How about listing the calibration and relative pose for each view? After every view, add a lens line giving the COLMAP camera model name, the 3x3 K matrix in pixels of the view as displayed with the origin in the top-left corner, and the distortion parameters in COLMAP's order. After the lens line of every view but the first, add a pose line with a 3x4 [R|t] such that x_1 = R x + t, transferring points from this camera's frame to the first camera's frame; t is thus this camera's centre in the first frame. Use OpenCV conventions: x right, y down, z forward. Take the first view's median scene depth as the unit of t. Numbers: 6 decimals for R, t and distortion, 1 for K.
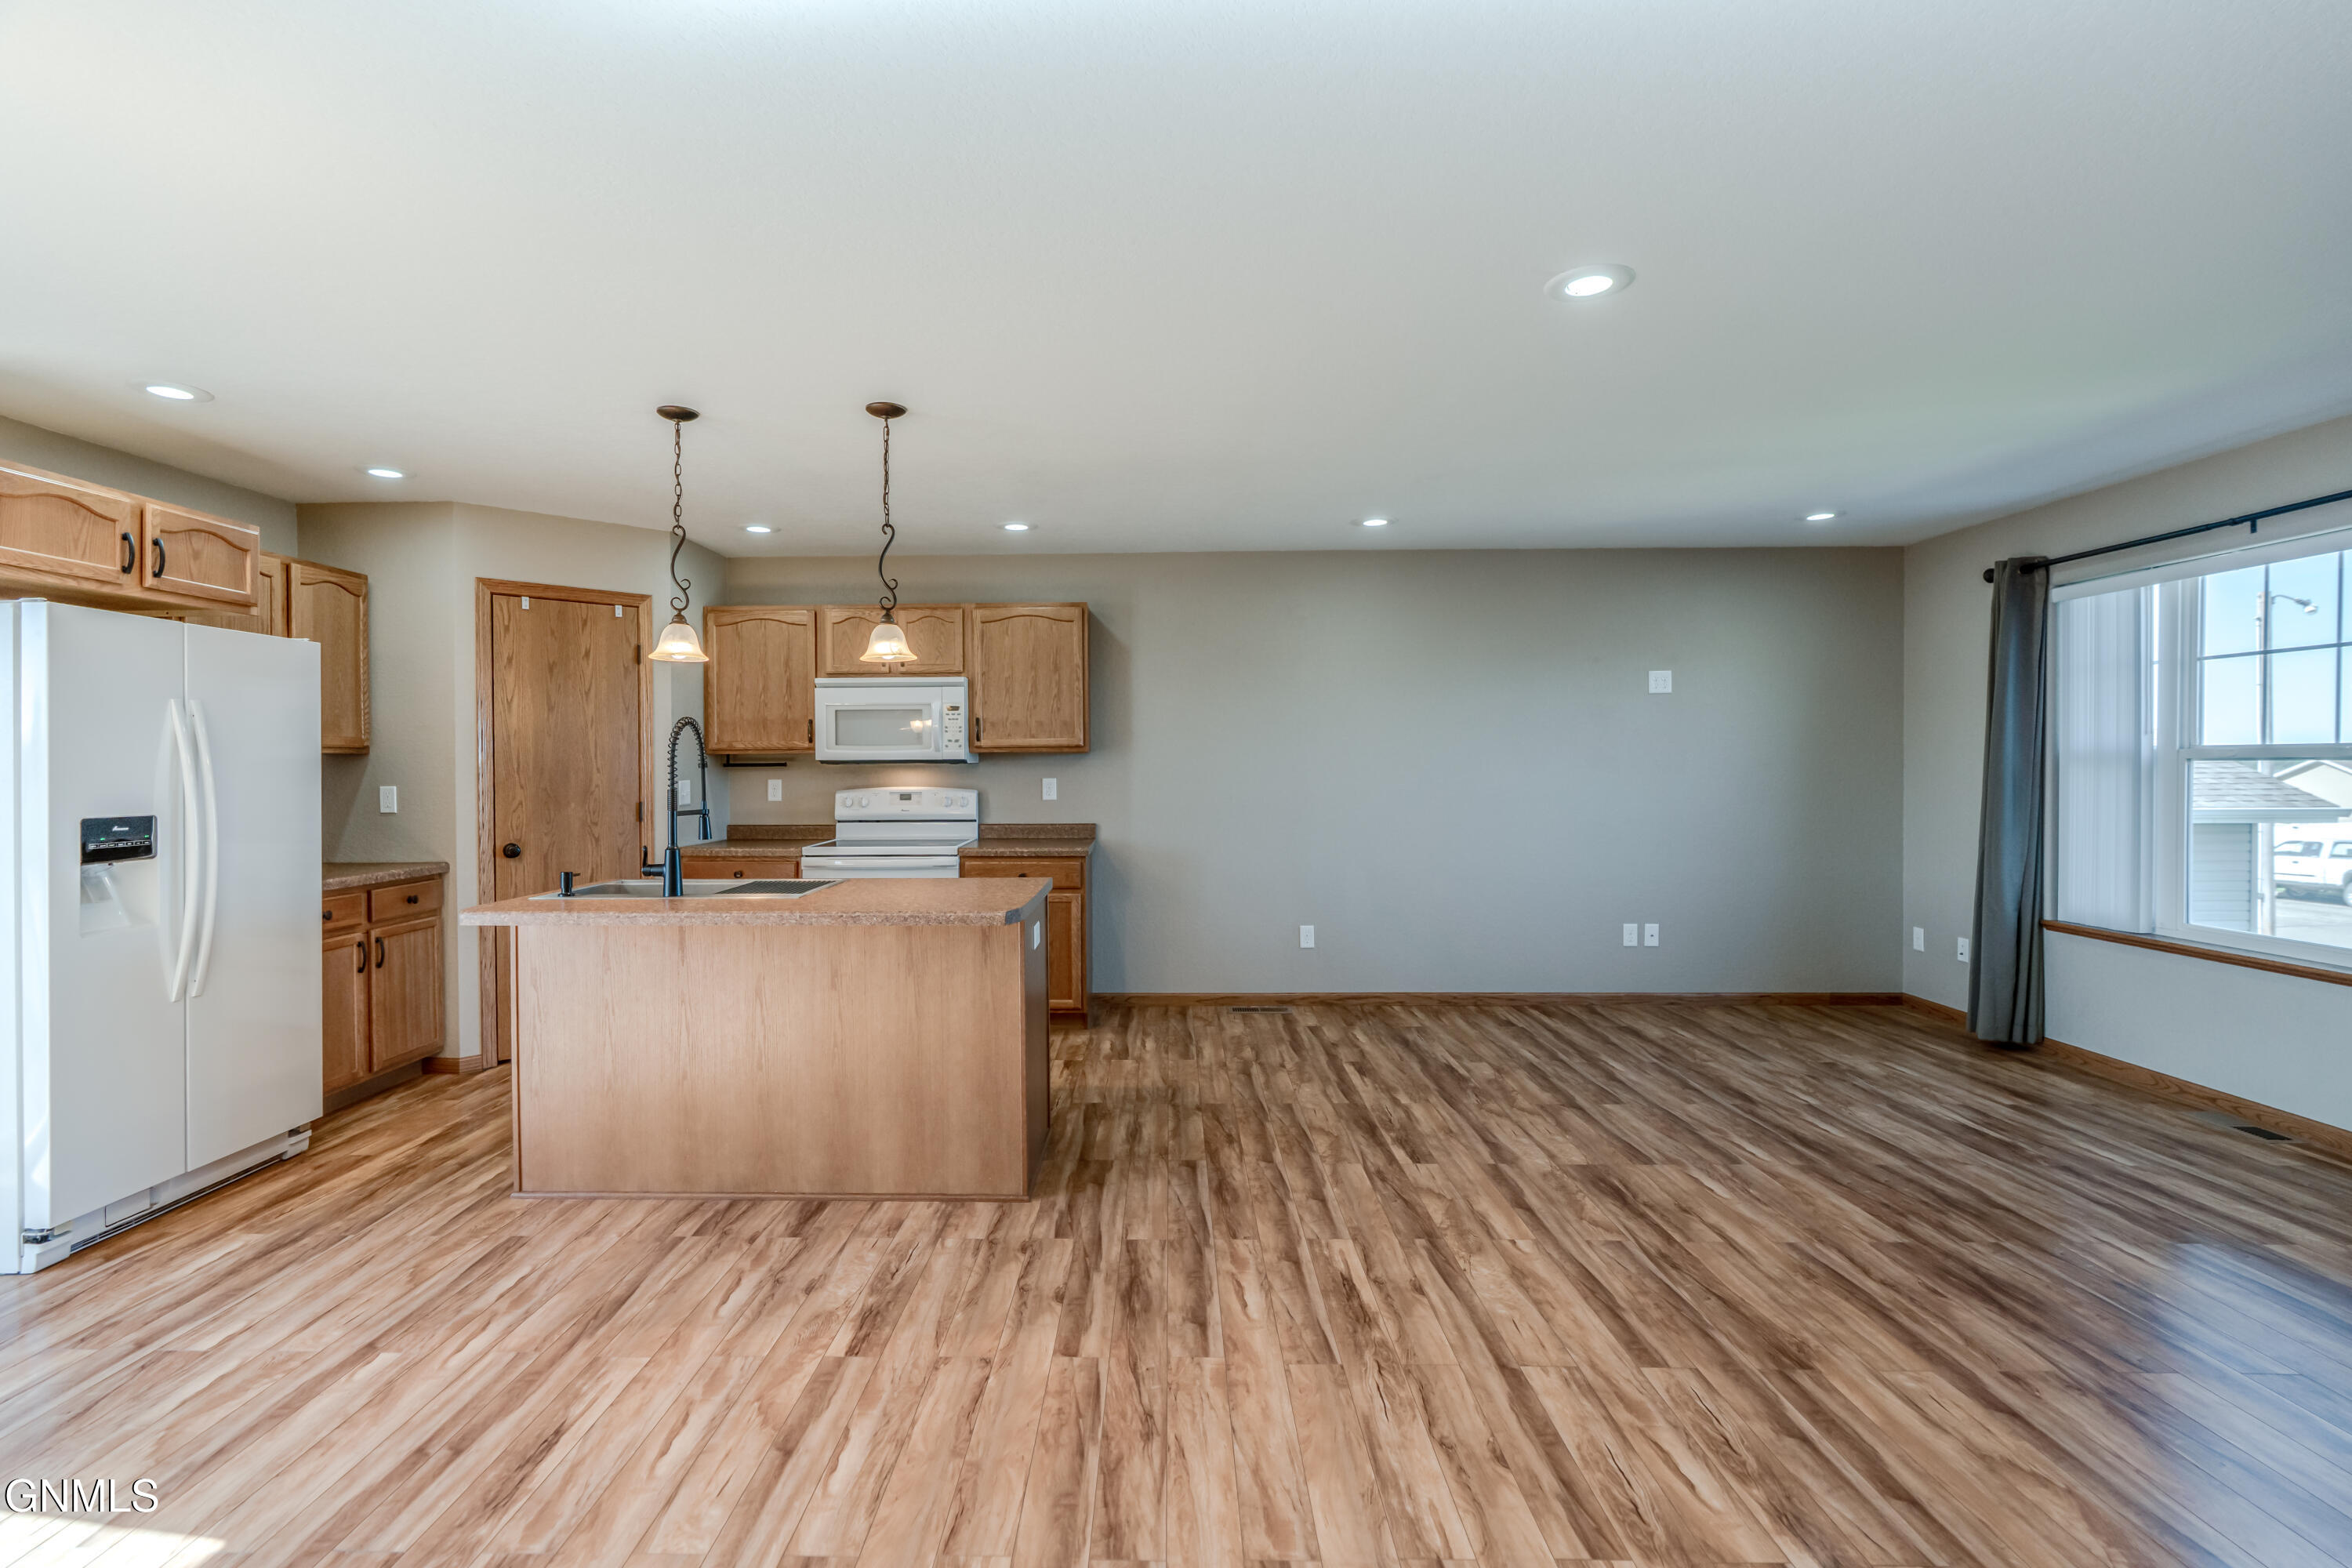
lens RADIAL K [[1083.8, 0, 1112.4], [0, 1083.8, 755.4], [0, 0, 1]] dist [-0.009035, 0.000759]
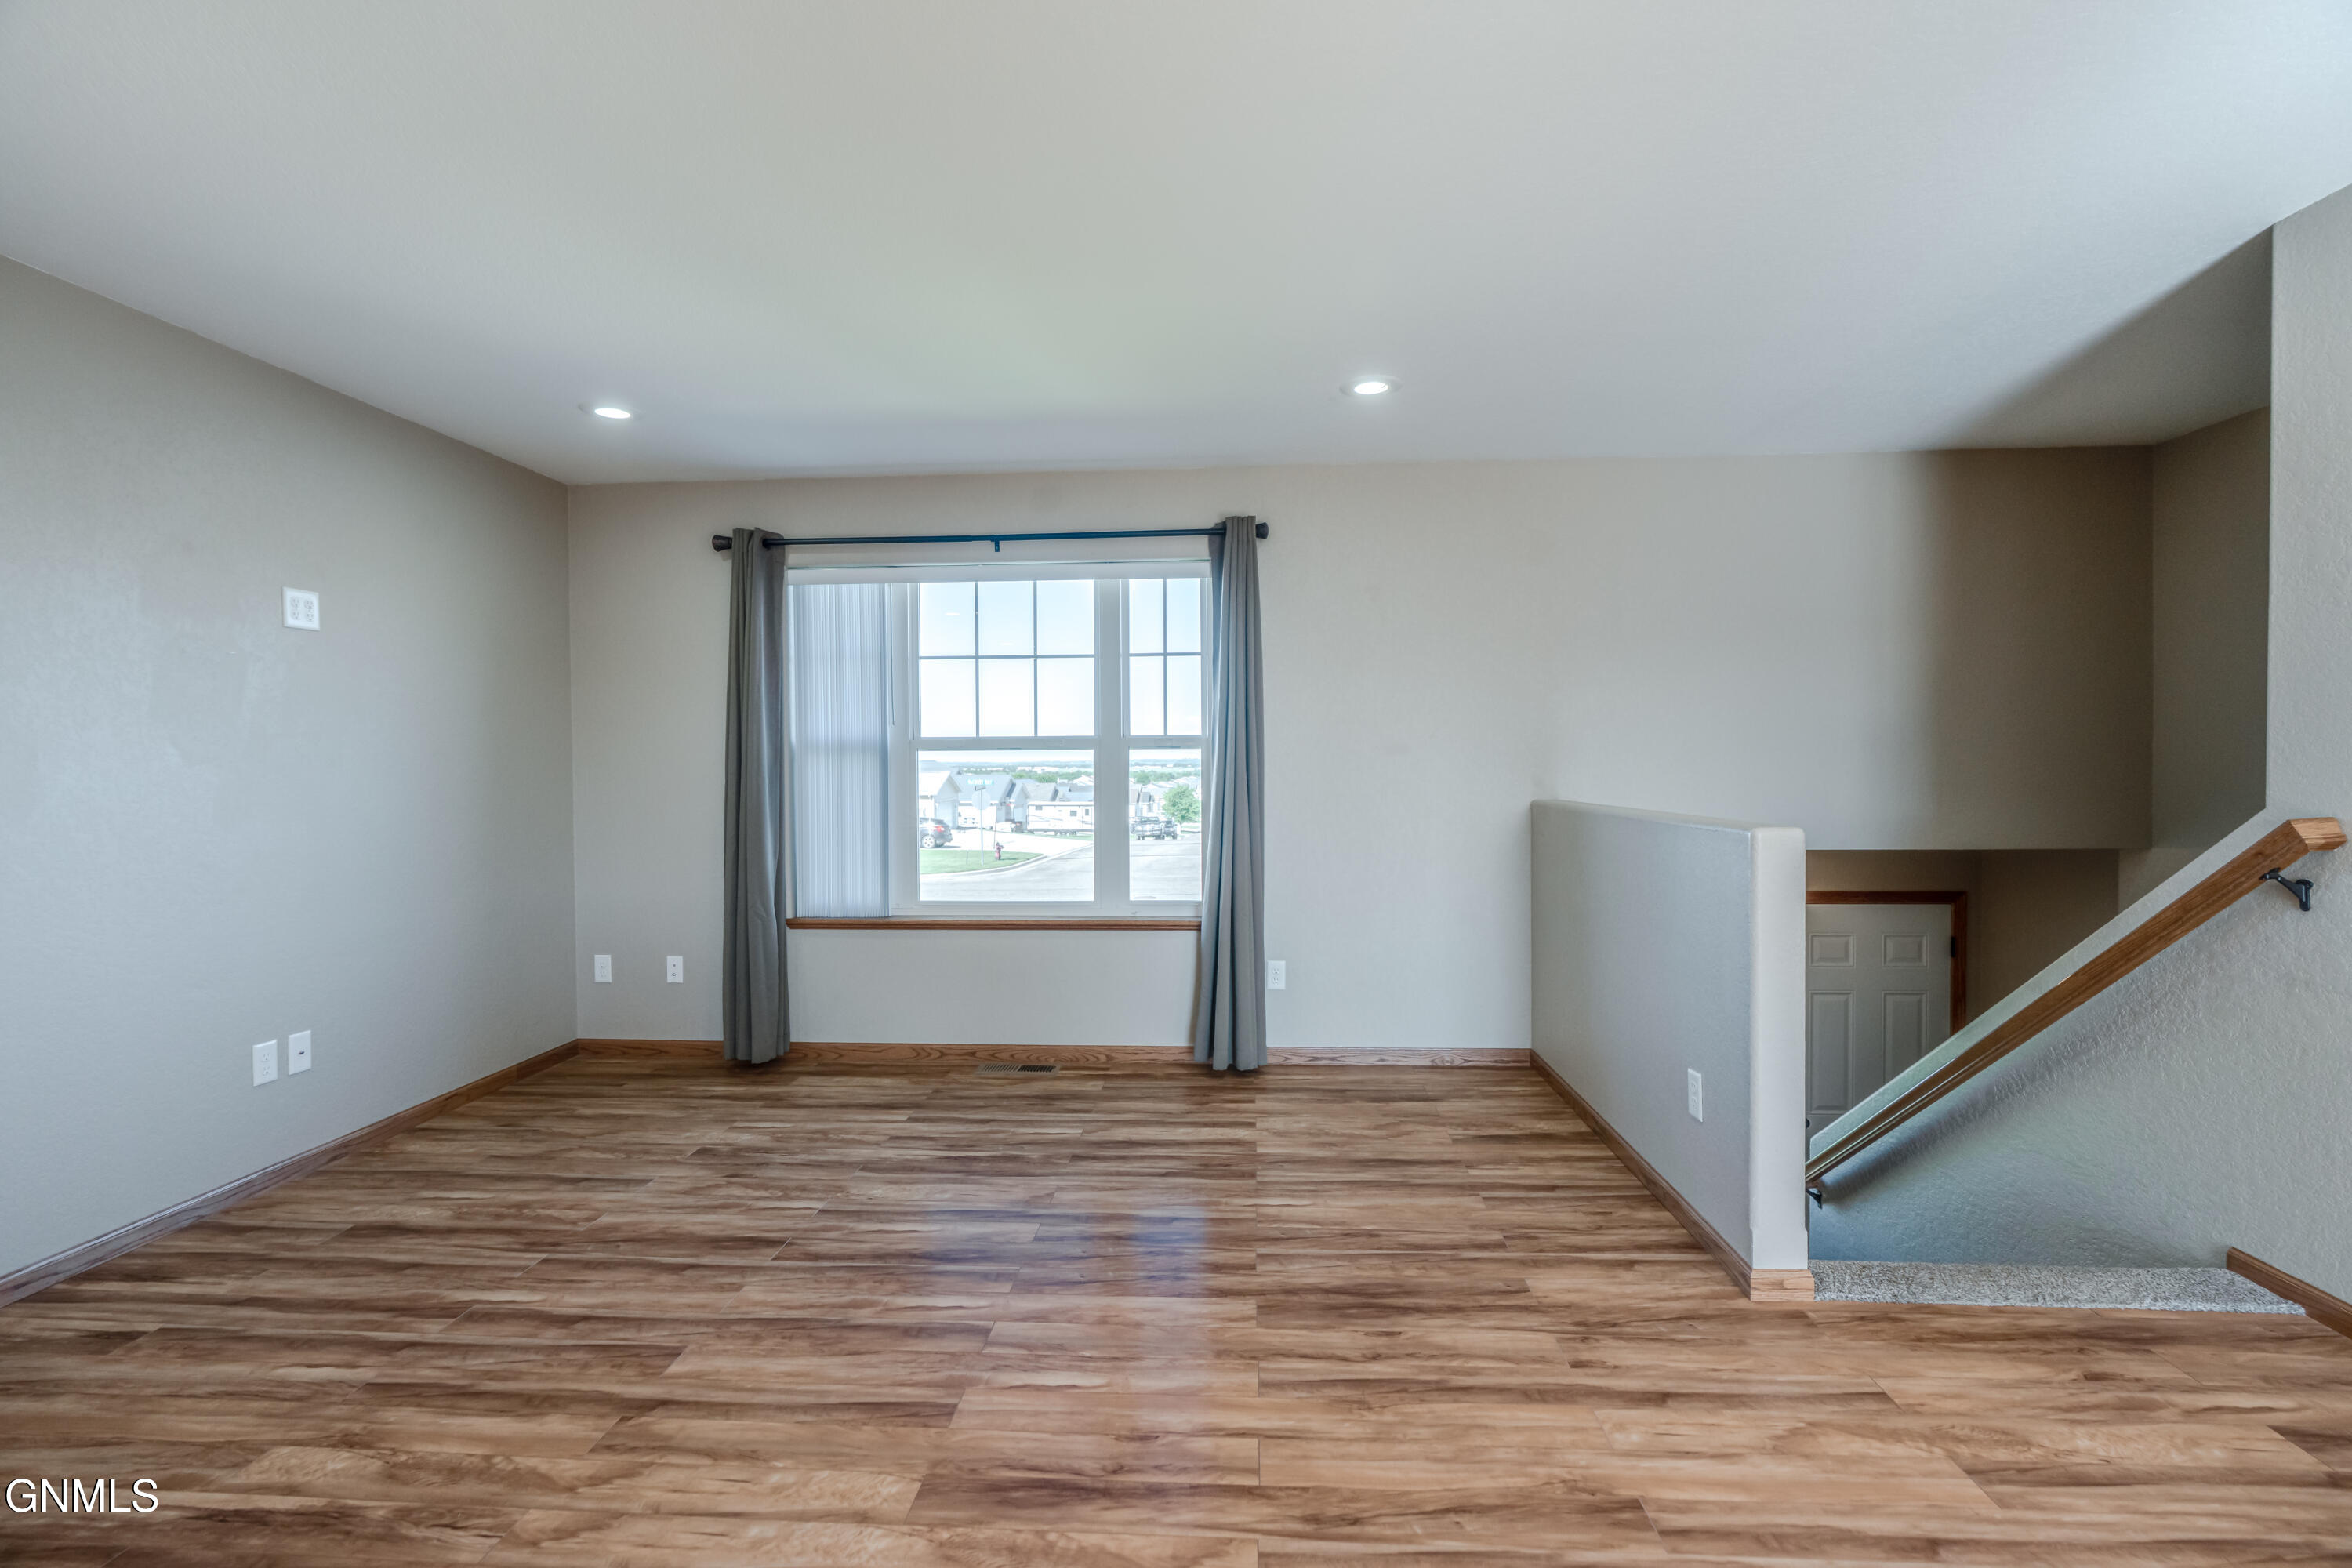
lens RADIAL K [[1061.4, 0, 1181.2], [0, 1061.4, 770.6], [0, 0, 1]] dist [-0.009874, 0.004939]
pose [[0.018808, -0.005363, 0.999809, -0.071723], [-0.001764, 0.999984, 0.005397, 0.020683], [-0.999822, -0.001865, 0.018799, 0.776595]]
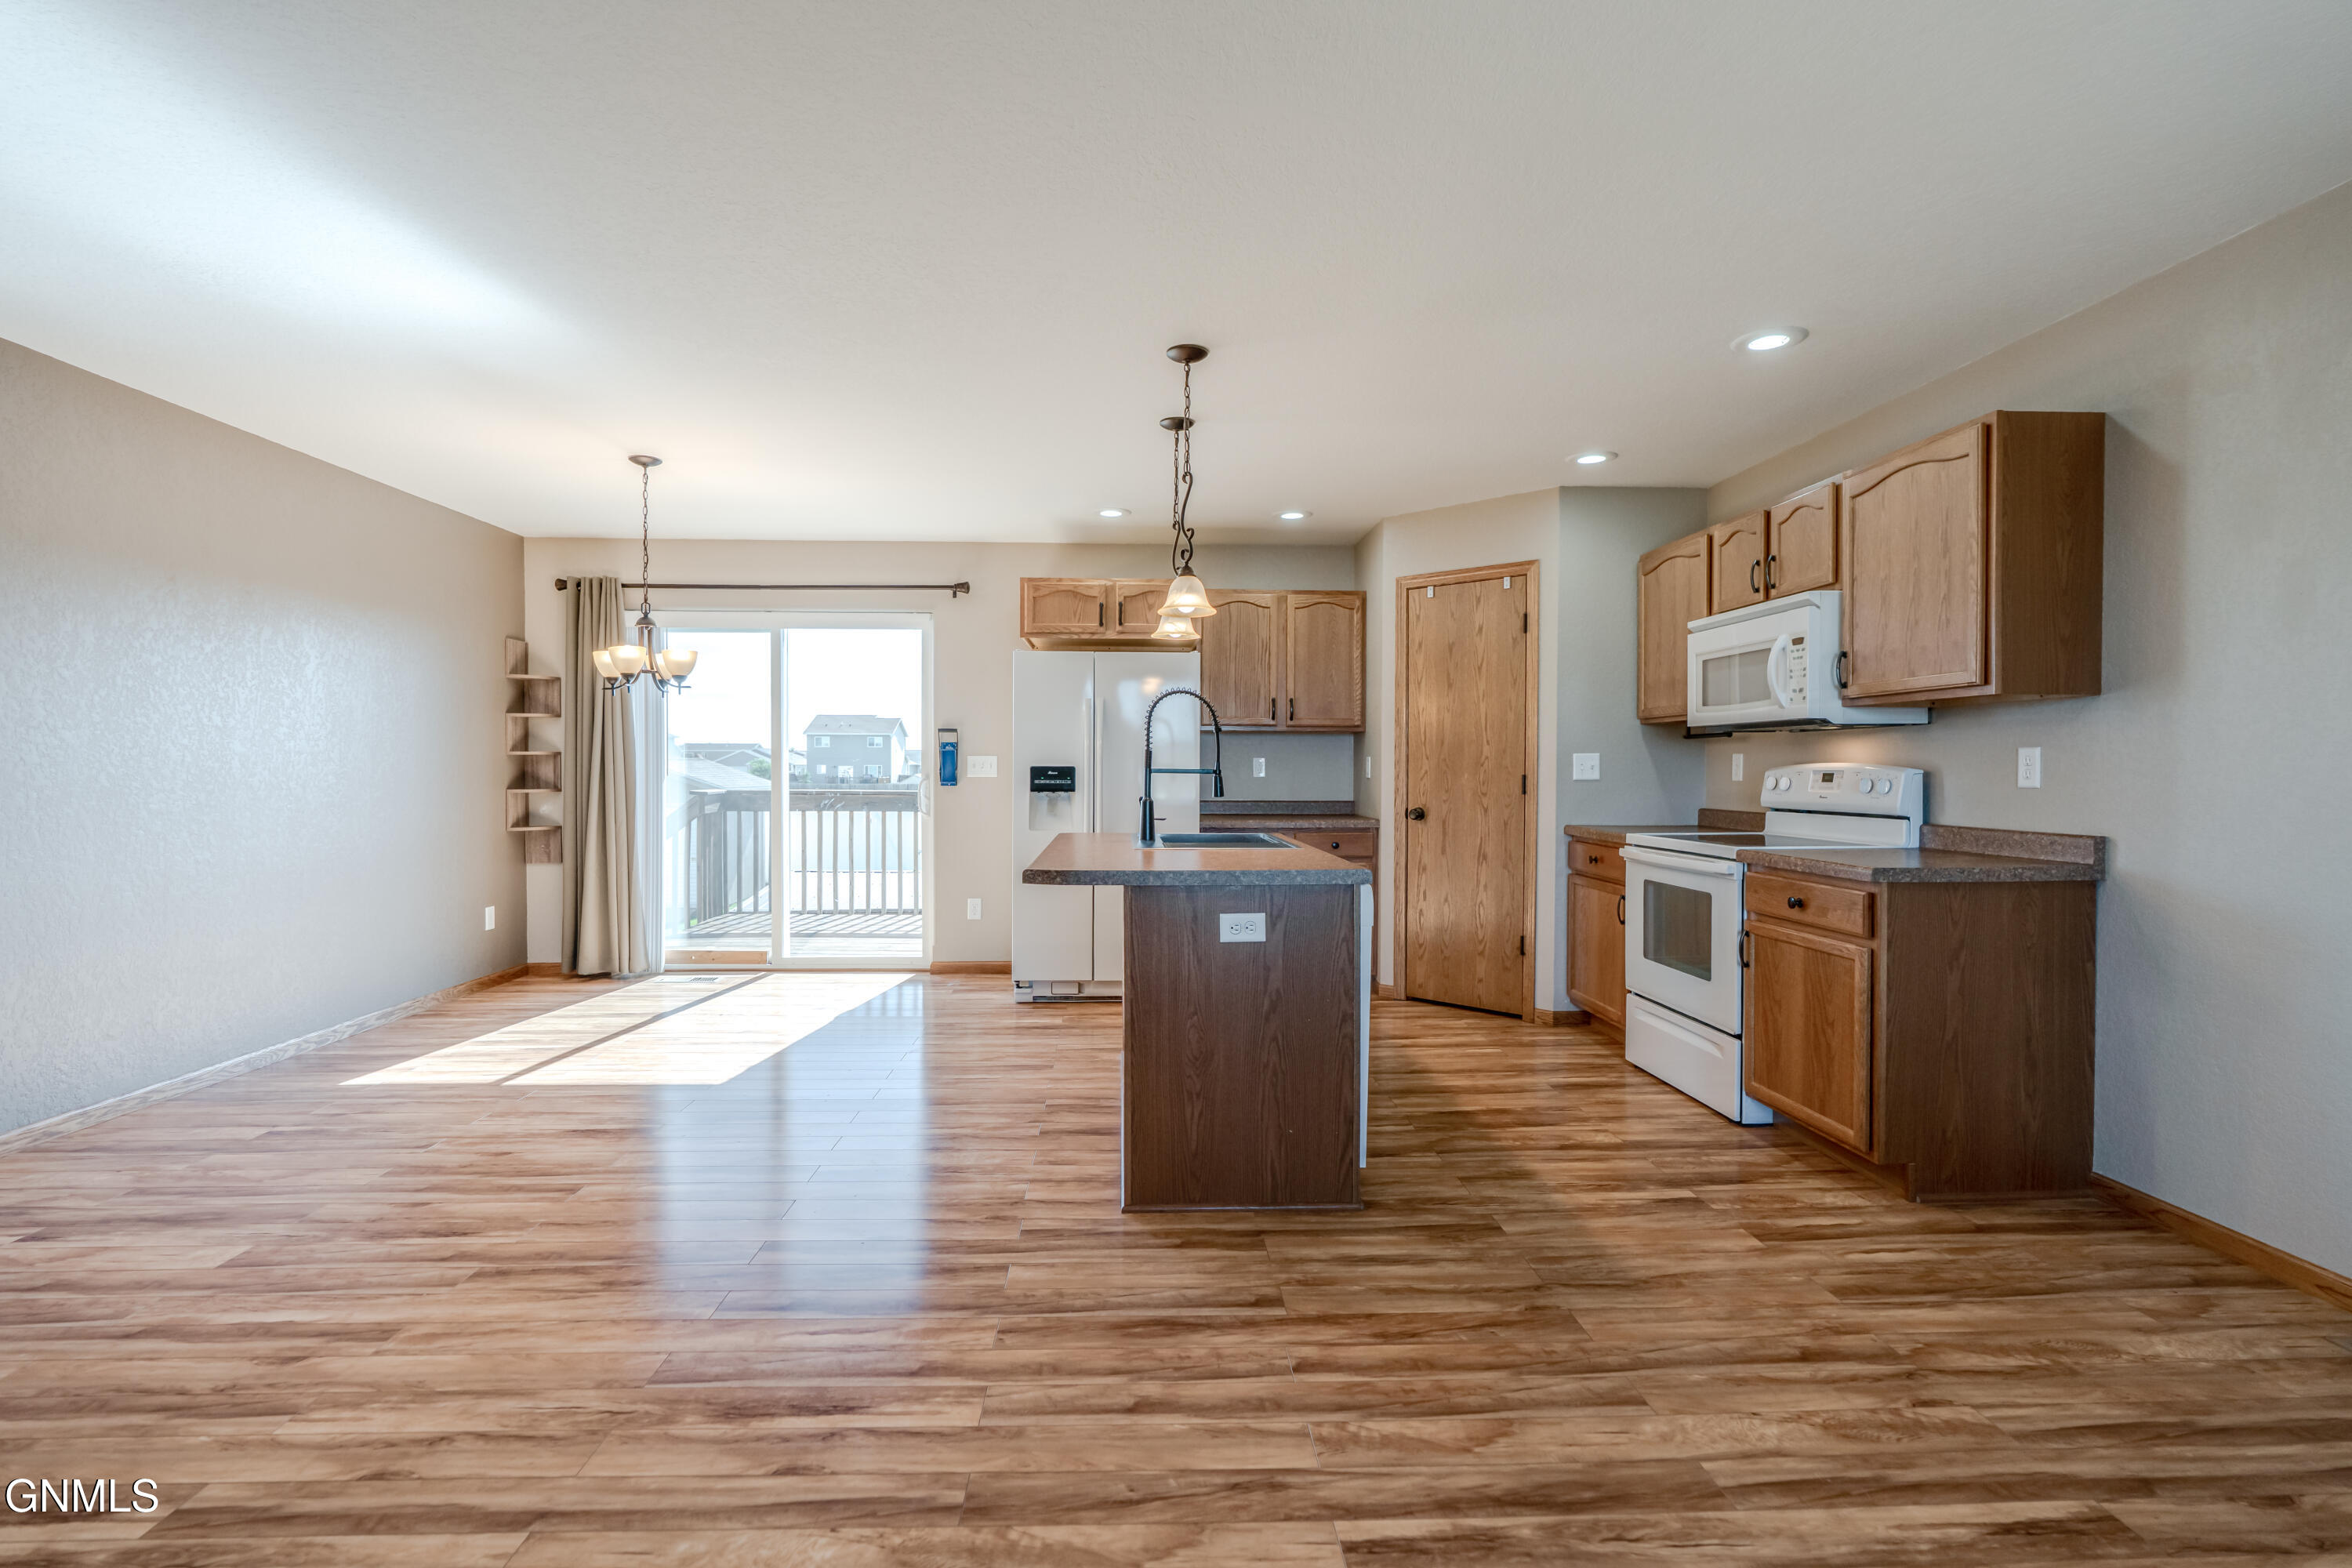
lens RADIAL K [[1061.4, 0, 1181.2], [0, 1061.4, 770.6], [0, 0, 1]] dist [-0.009874, 0.004939]
pose [[0.095600, 0.009348, -0.995376, 0.656710], [0.007606, 0.999920, 0.010122, 0.036879], [0.995391, -0.008538, 0.095521, 0.810949]]
